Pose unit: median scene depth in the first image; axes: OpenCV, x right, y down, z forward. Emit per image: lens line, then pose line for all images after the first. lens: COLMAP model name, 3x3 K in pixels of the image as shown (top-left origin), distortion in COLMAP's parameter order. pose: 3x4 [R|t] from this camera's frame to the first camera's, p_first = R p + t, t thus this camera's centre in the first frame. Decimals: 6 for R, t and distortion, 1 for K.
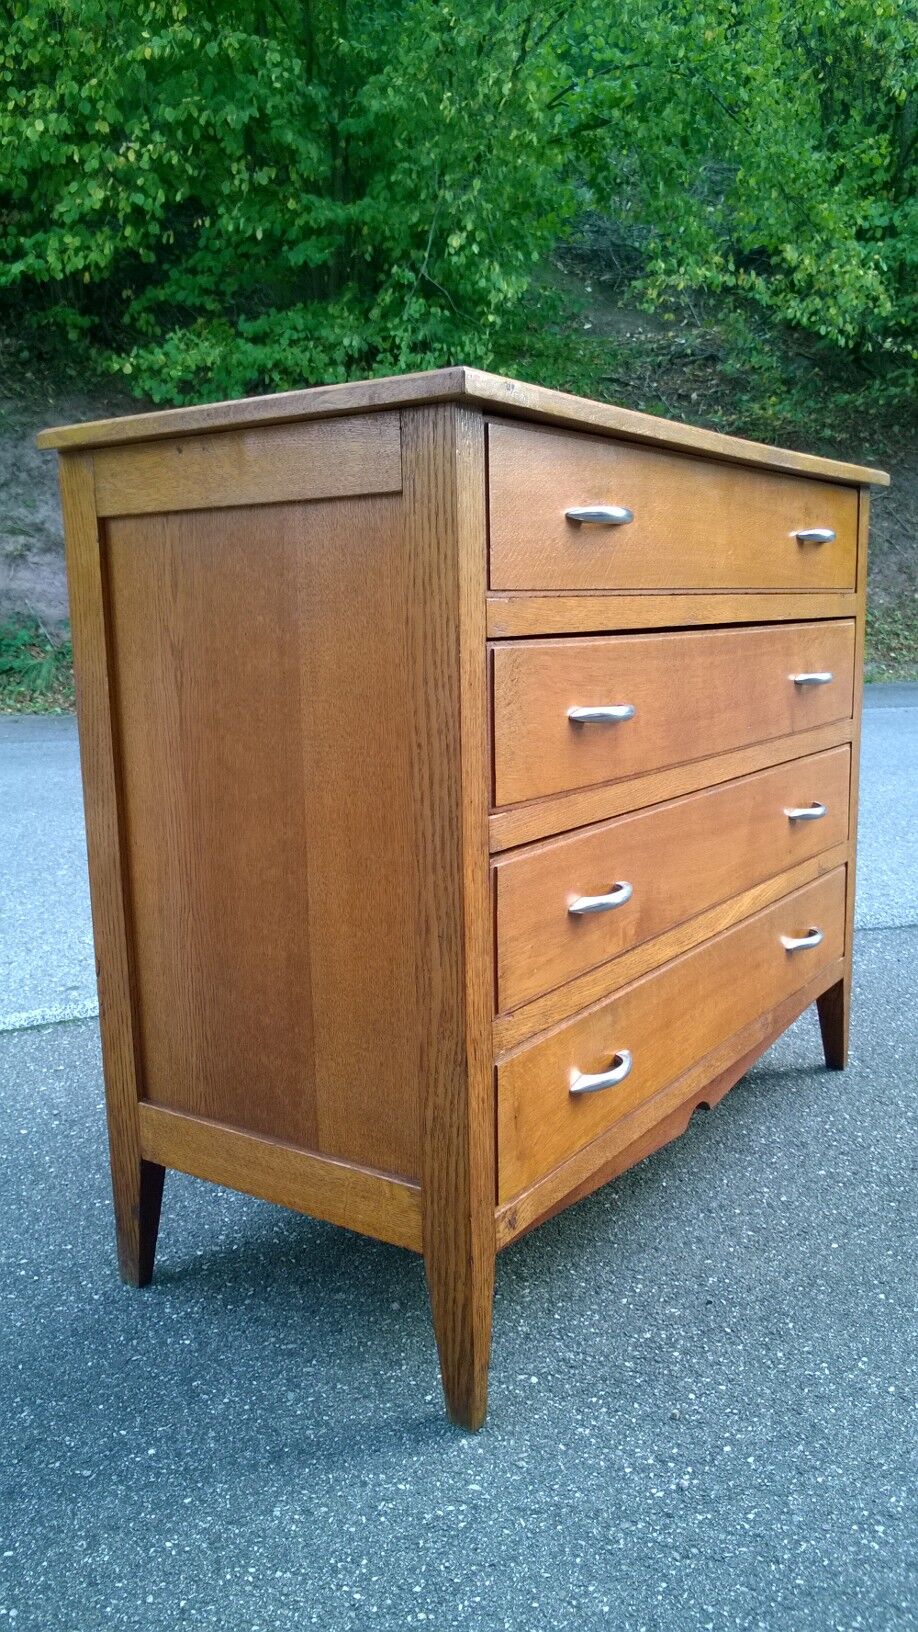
lens RADIAL K [[1261.8, 0, 454.9], [0, 1261.8, 829.7], [0, 0, 1]] dist [0.012657, -0.038945]
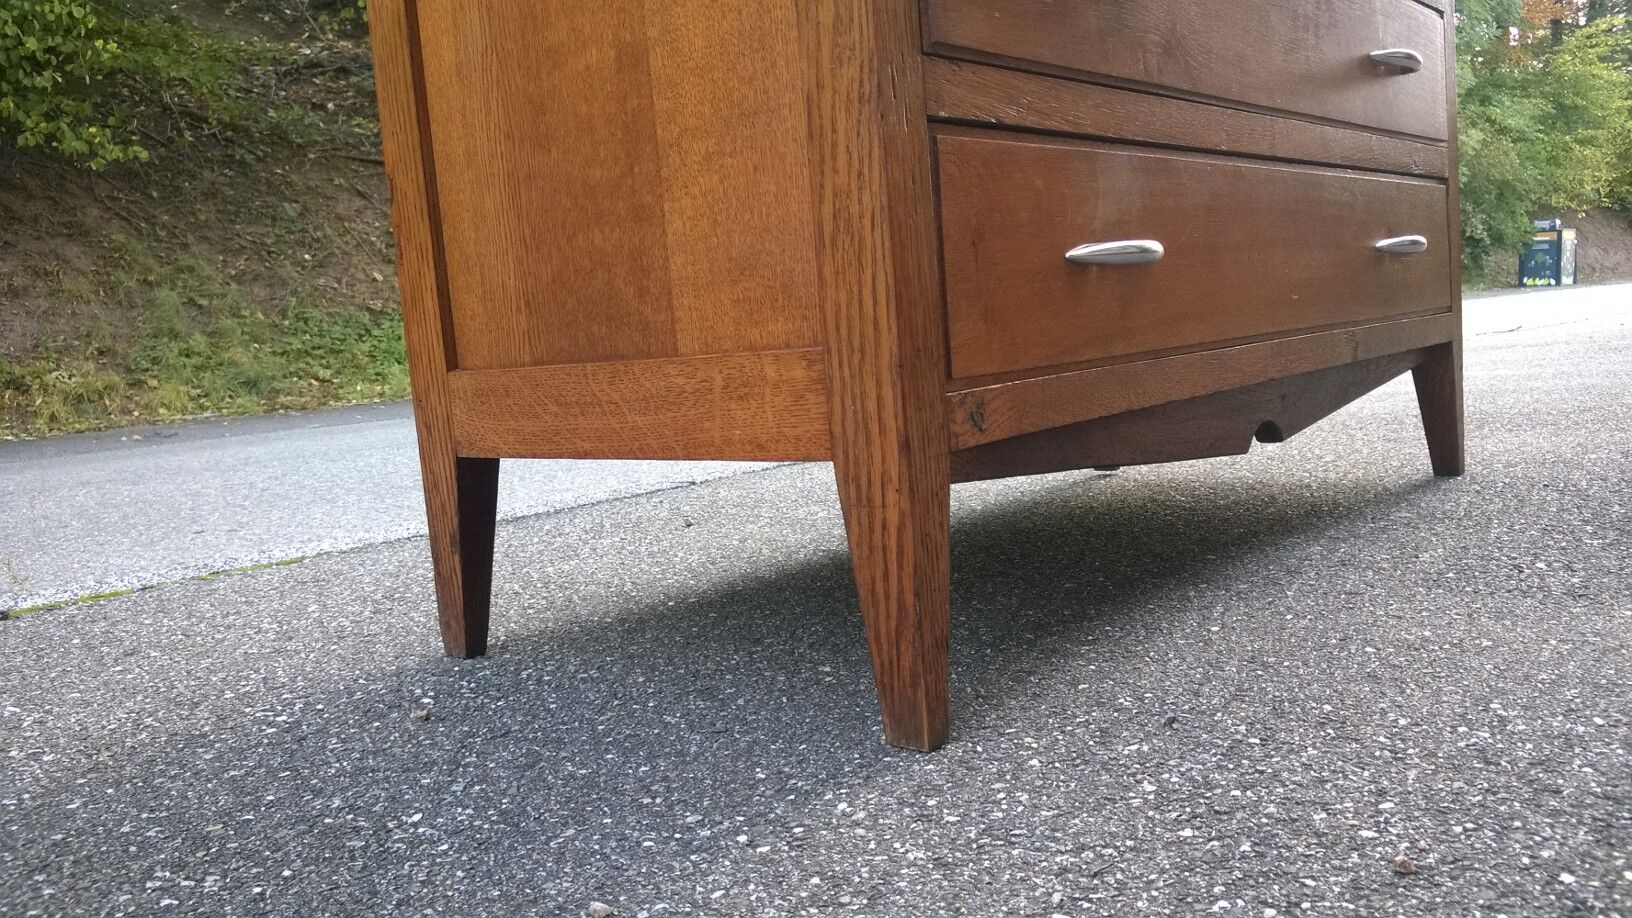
lens RADIAL K [[1261.8, 0, 817.0], [0, 1261.8, 453.1], [0, 0, 1]] dist [0.012657, -0.038945]
pose [[0.992391, -0.047879, -0.113436, 0.037034], [0.040210, 0.996809, -0.068962, 0.366606], [0.116376, 0.063876, 0.991149, 0.377739]]
